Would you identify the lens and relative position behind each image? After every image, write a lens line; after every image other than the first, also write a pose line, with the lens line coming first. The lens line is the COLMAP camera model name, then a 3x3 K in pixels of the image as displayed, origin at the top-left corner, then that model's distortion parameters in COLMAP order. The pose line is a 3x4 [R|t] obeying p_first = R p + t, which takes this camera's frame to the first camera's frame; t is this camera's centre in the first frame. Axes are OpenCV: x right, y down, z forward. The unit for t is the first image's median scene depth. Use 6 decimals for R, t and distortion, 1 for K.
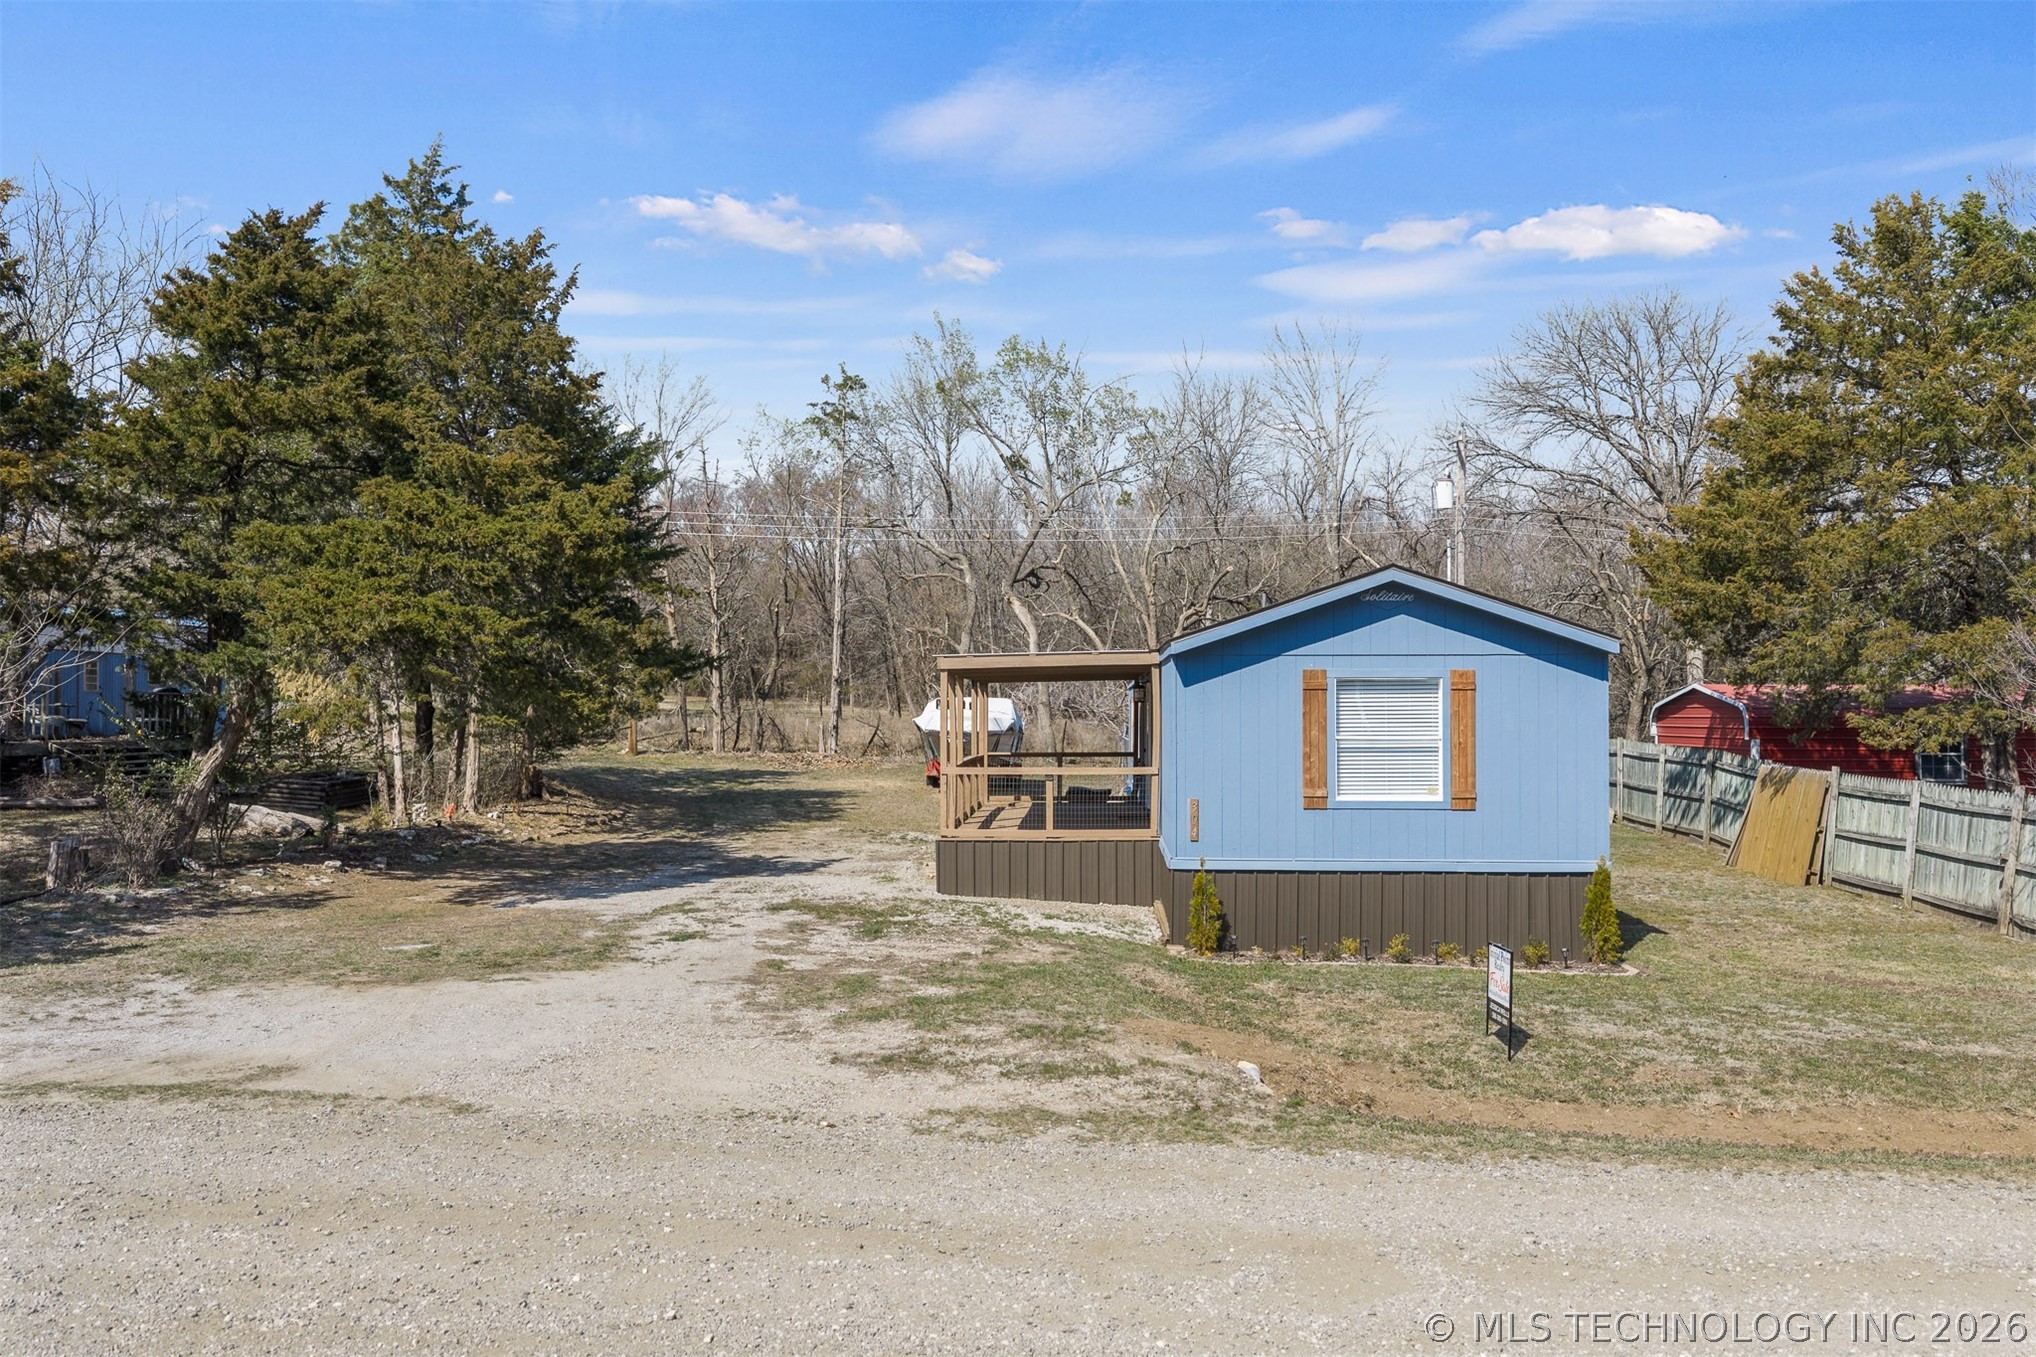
lens RADIAL K [[1643.2, 0, 1009.8], [0, 1643.2, 673.4], [0, 0, 1]] dist [0.086545, 0.007470]
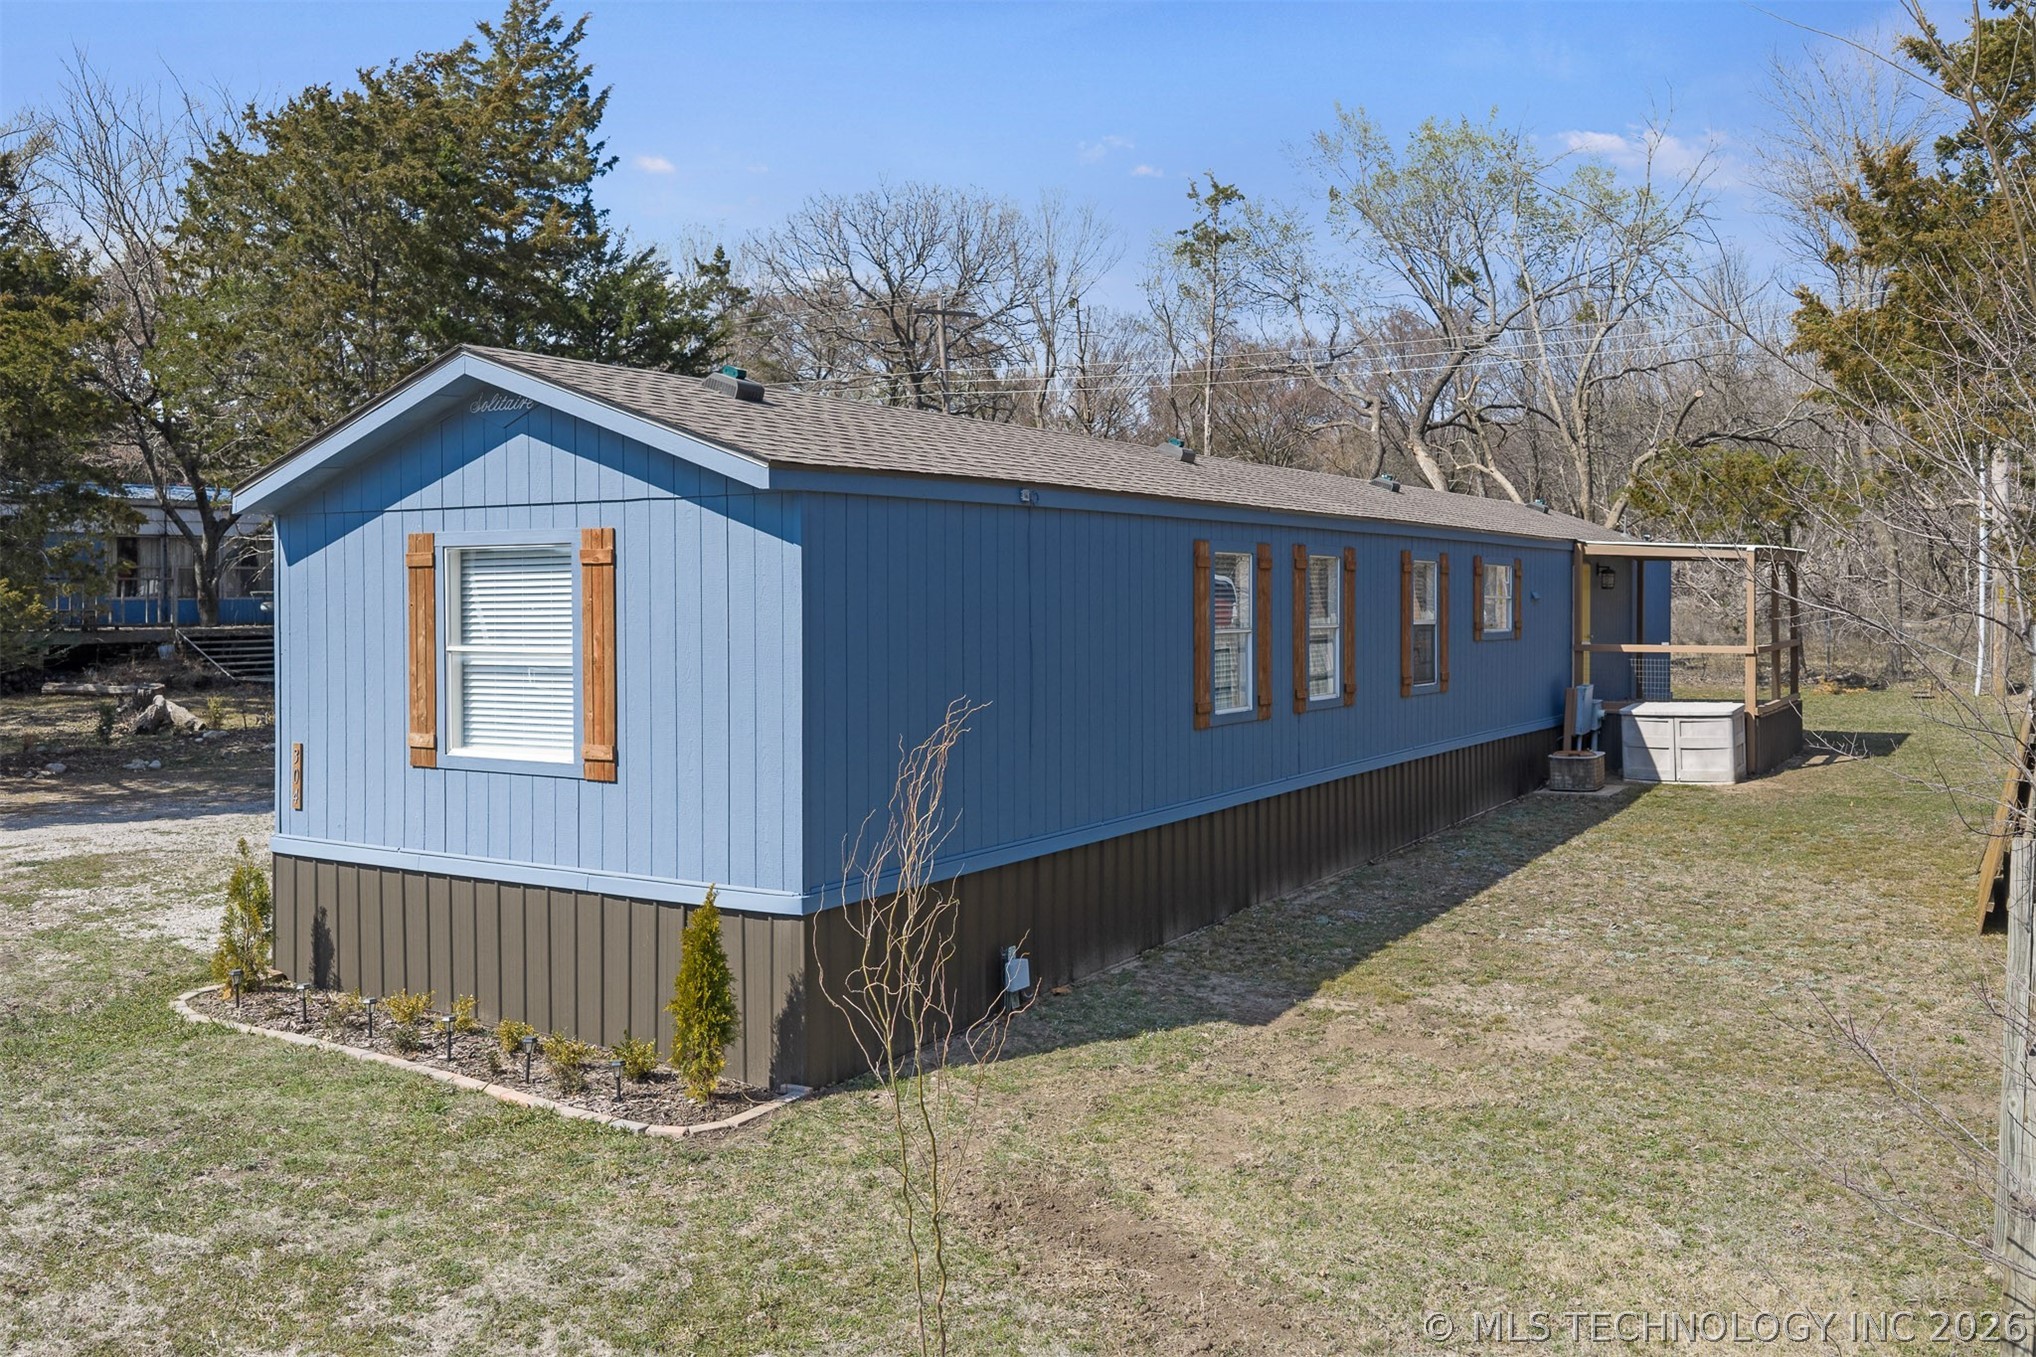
lens RADIAL K [[1643.2, 0, 1018.5], [0, 1643.2, 666.2], [0, 0, 1]] dist [0.086545, 0.007470]
pose [[0.844348, 0.027378, -0.535095, 0.686657], [0.009600, 0.997760, 0.066198, 0.007484], [0.535708, -0.061031, 0.842195, 0.605093]]
